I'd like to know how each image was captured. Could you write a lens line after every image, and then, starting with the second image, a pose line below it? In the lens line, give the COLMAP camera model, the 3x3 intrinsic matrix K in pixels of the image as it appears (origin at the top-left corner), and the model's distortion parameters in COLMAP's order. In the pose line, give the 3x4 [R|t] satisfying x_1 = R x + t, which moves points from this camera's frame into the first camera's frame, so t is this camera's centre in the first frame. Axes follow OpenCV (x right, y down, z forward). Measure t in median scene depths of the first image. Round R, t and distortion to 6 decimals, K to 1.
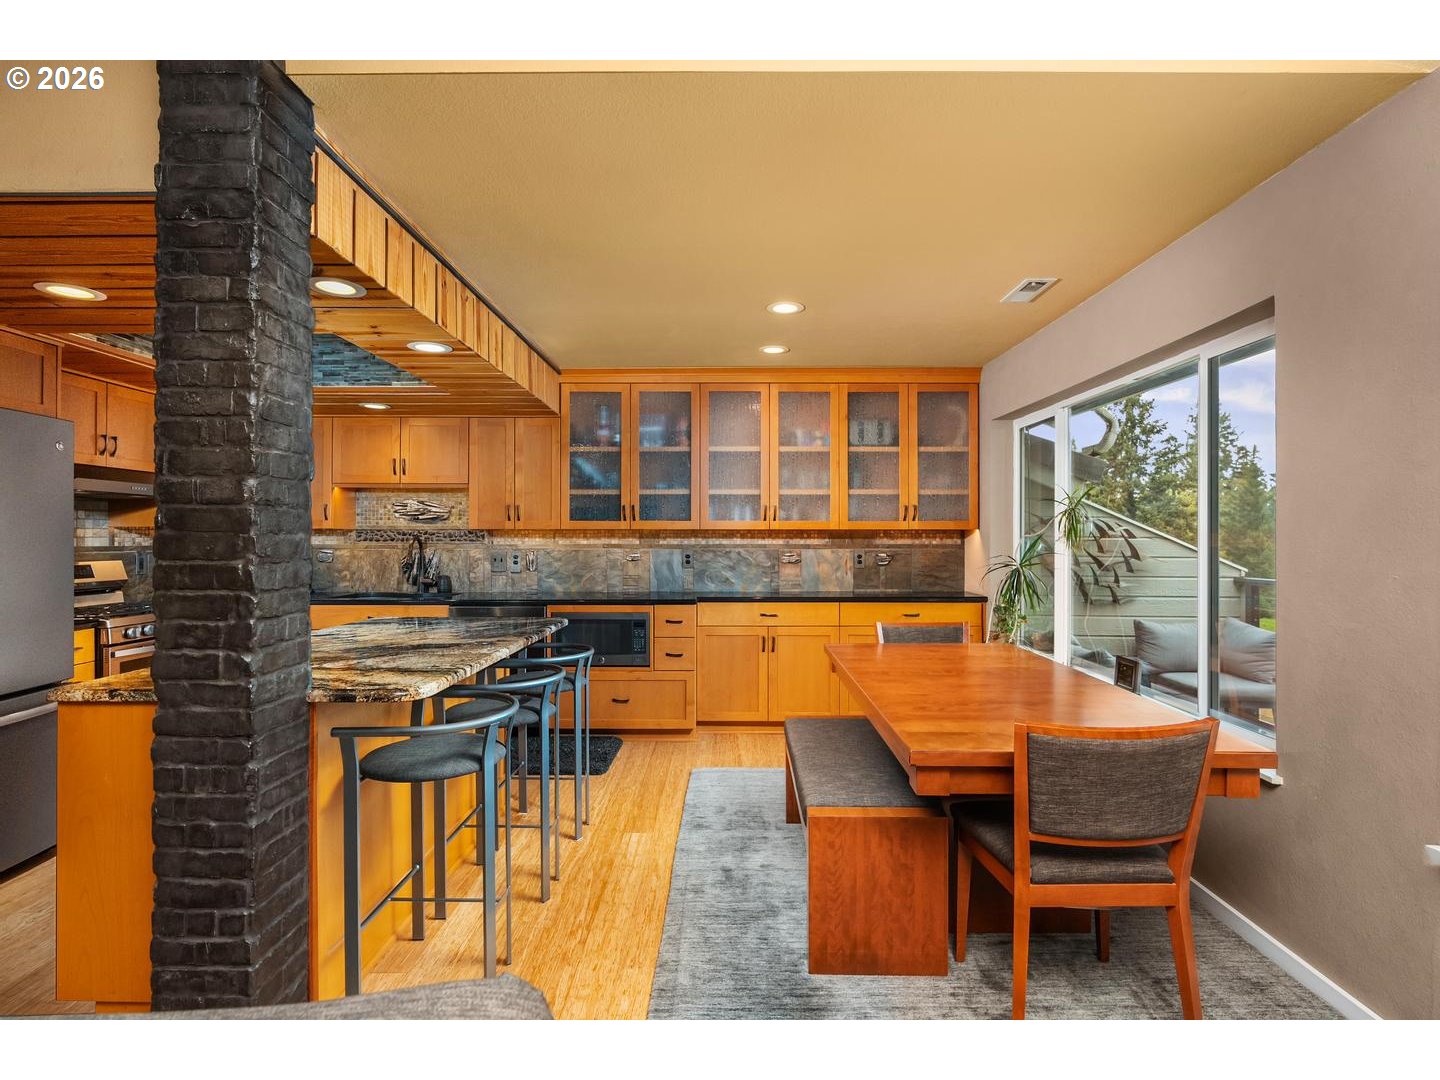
lens RADIAL K [[717.0, 0, 724.7], [0, 717.0, 535.0], [0, 0, 1]] dist [-0.003350, 0.000233]
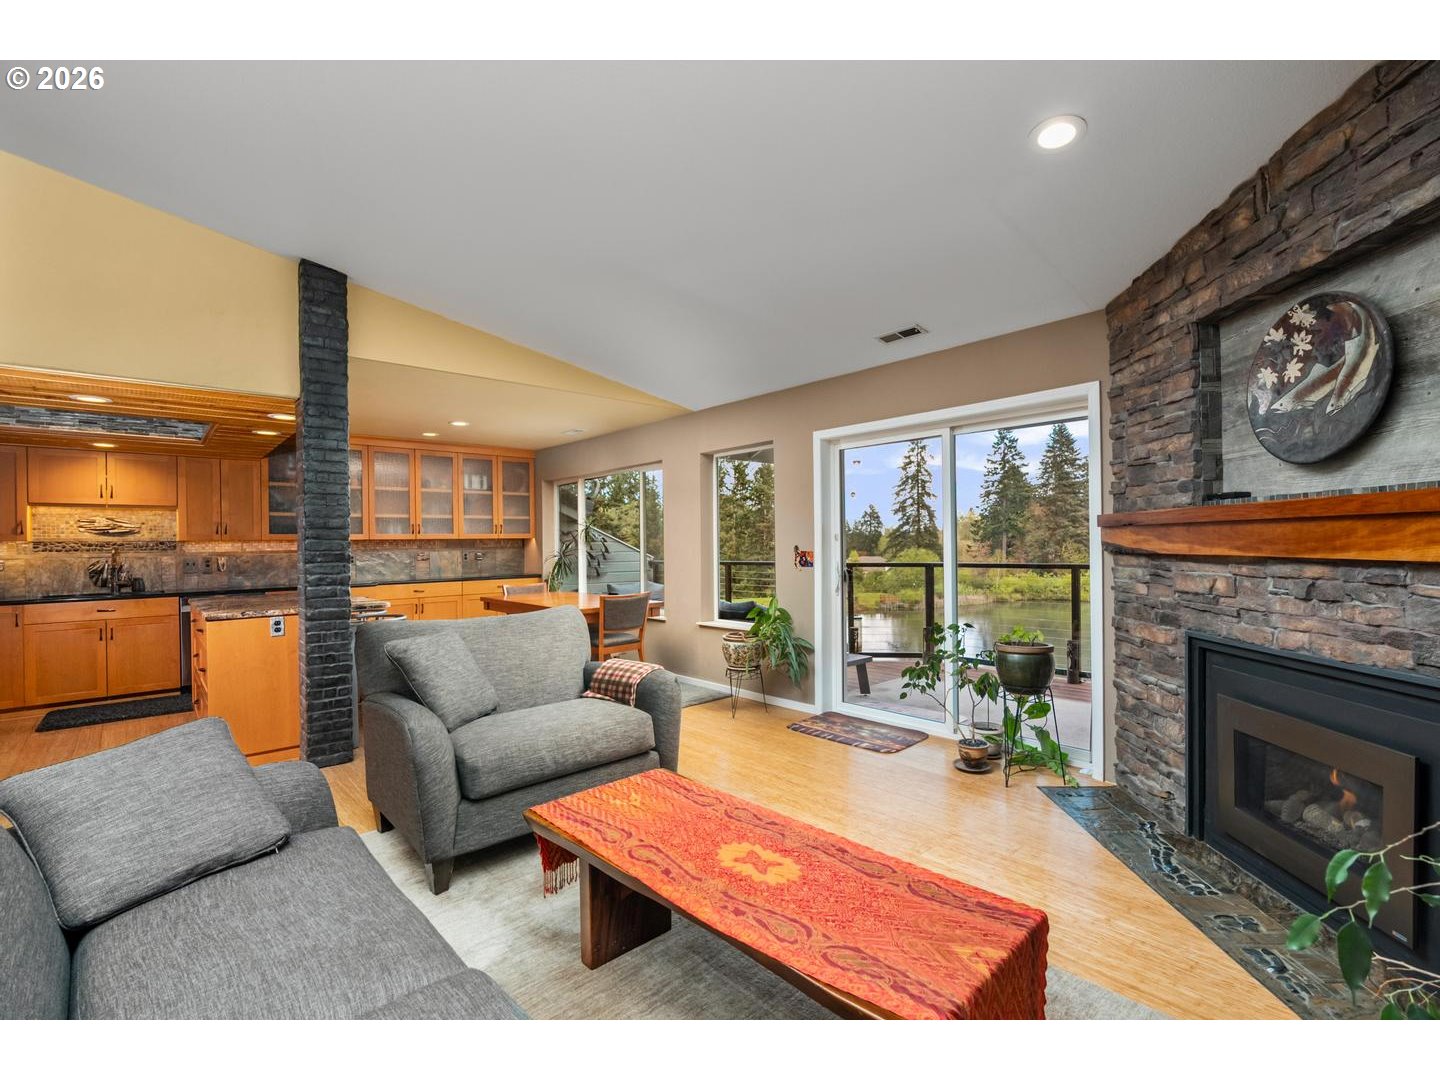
lens RADIAL K [[656.5, 0, 715.4], [0, 656.5, 543.4], [0, 0, 1]] dist [-0.004482, 0.000231]
pose [[0.744649, -0.011796, 0.667352, -0.421192], [0.012878, 0.999912, 0.003305, 0.005634], [-0.667332, 0.006133, 0.744736, -0.557050]]
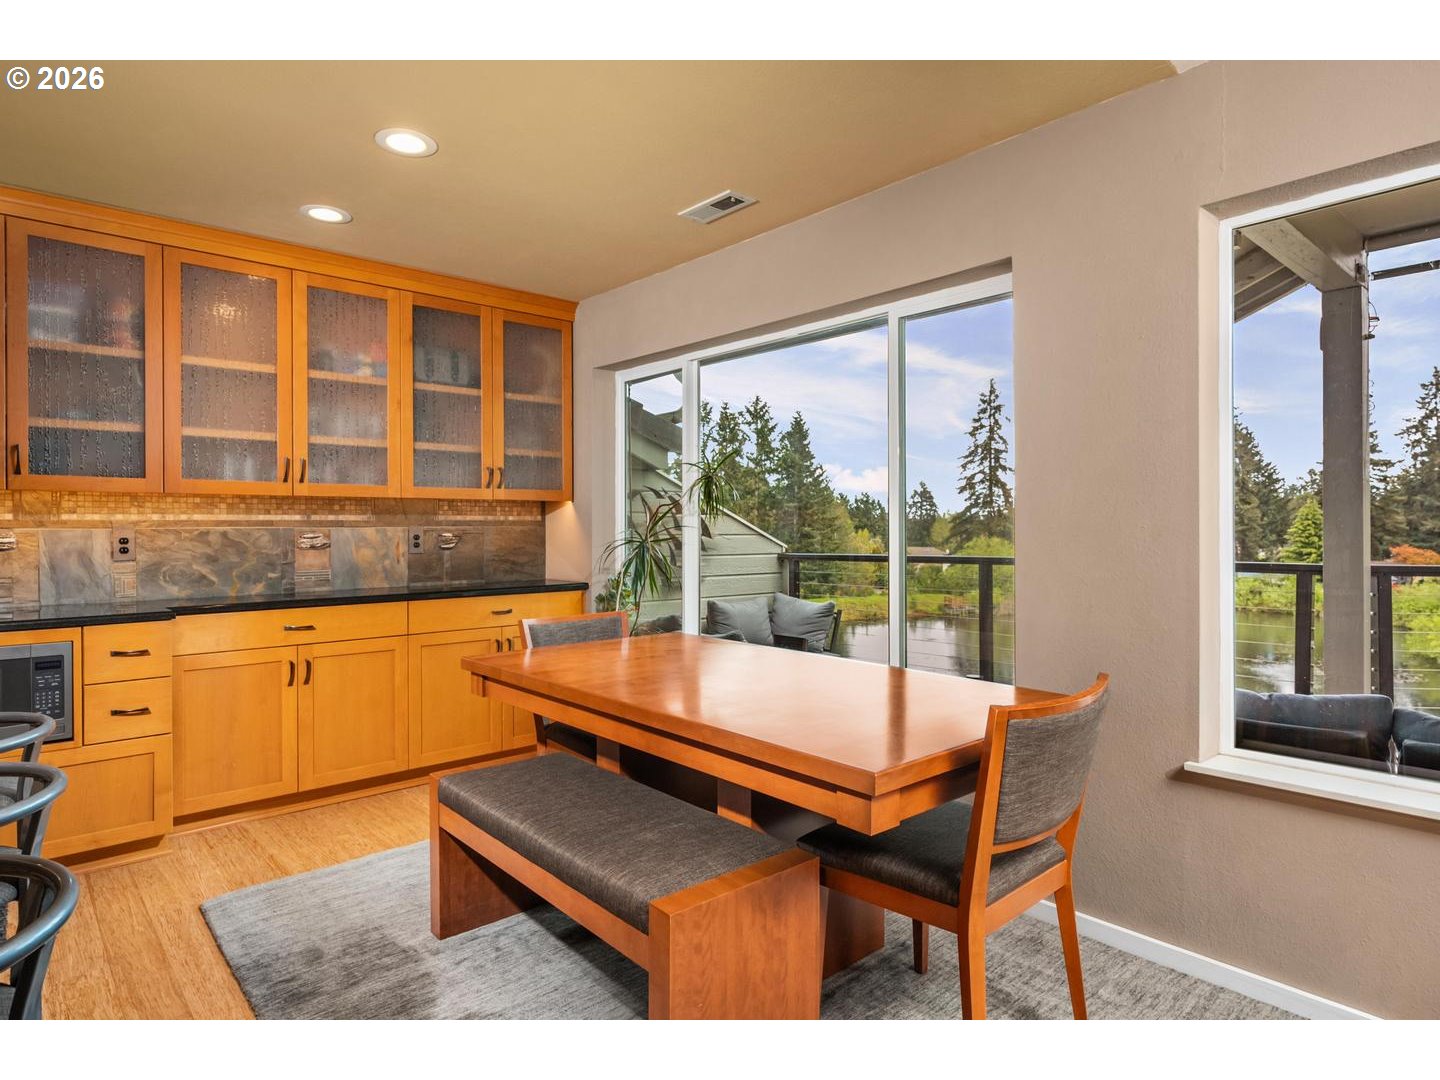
lens RADIAL K [[822.1, 0, 725.7], [0, 822.1, 529.8], [0, 0, 1]] dist [-0.003552, 0.000609]
pose [[0.741011, -0.006096, 0.671466, -0.144590], [0.004479, 0.999981, 0.004136, 0.021479], [-0.671478, -0.000057, 0.741024, 0.187728]]
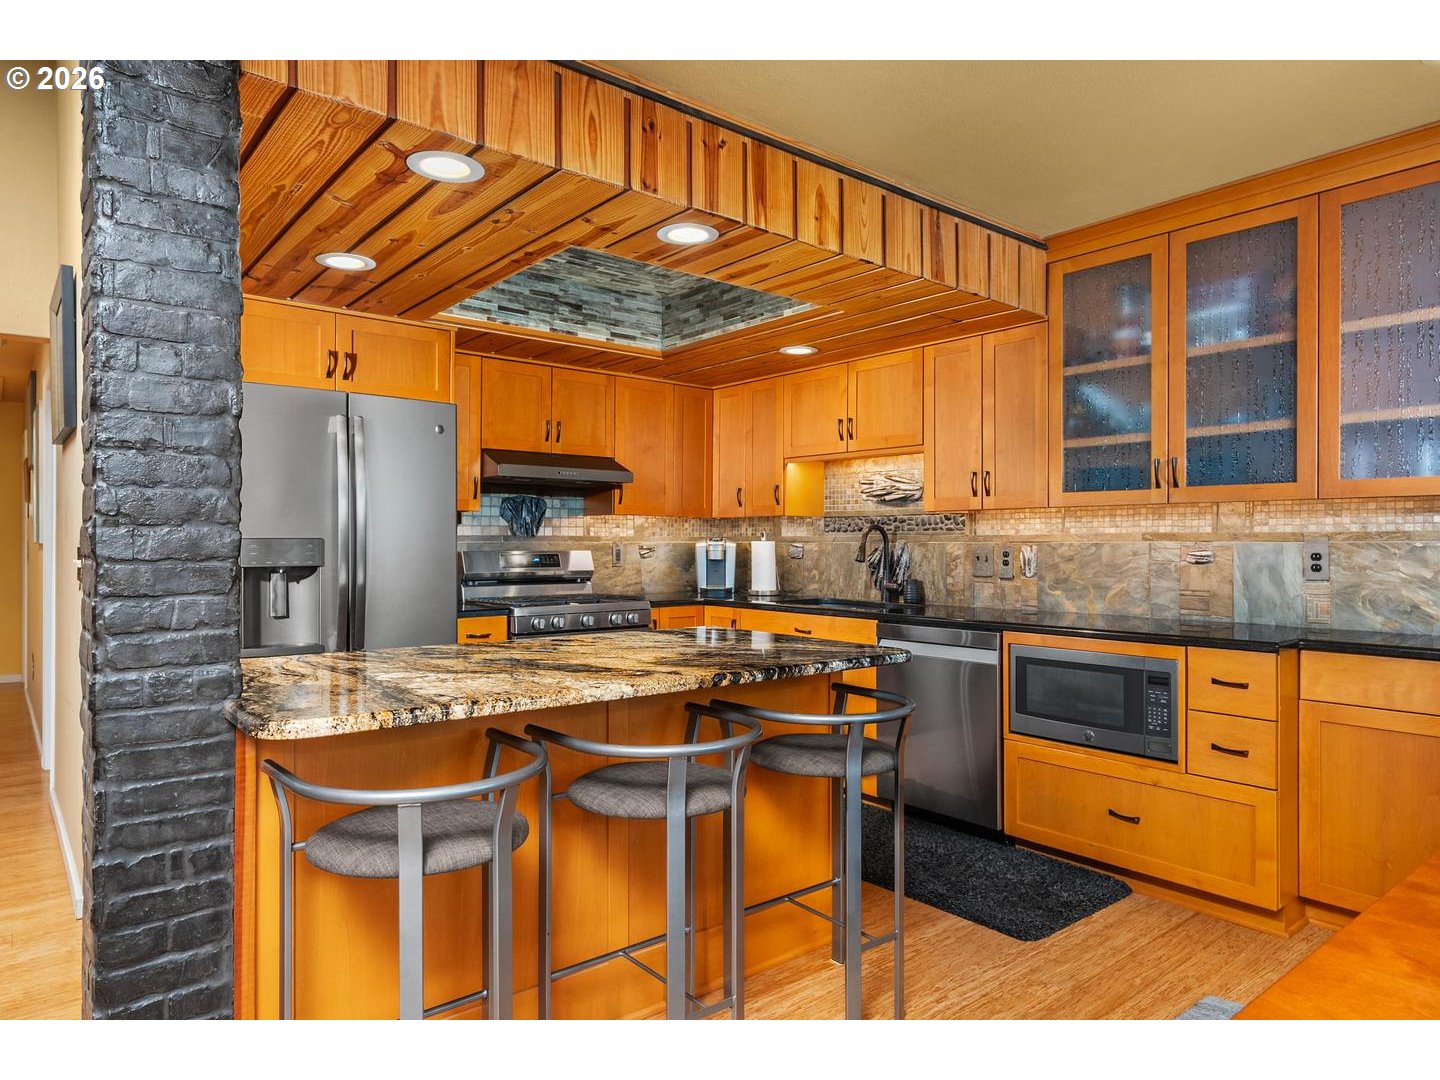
lens RADIAL K [[893.3, 0, 714.6], [0, 893.3, 543.1], [0, 0, 1]] dist [0.000415, 0.001058]
pose [[0.638903, -0.000079, -0.769287, 0.166306], [0.000694, 1.000000, 0.000473, 0.021185], [0.769287, -0.000836, 0.638903, 0.303713]]
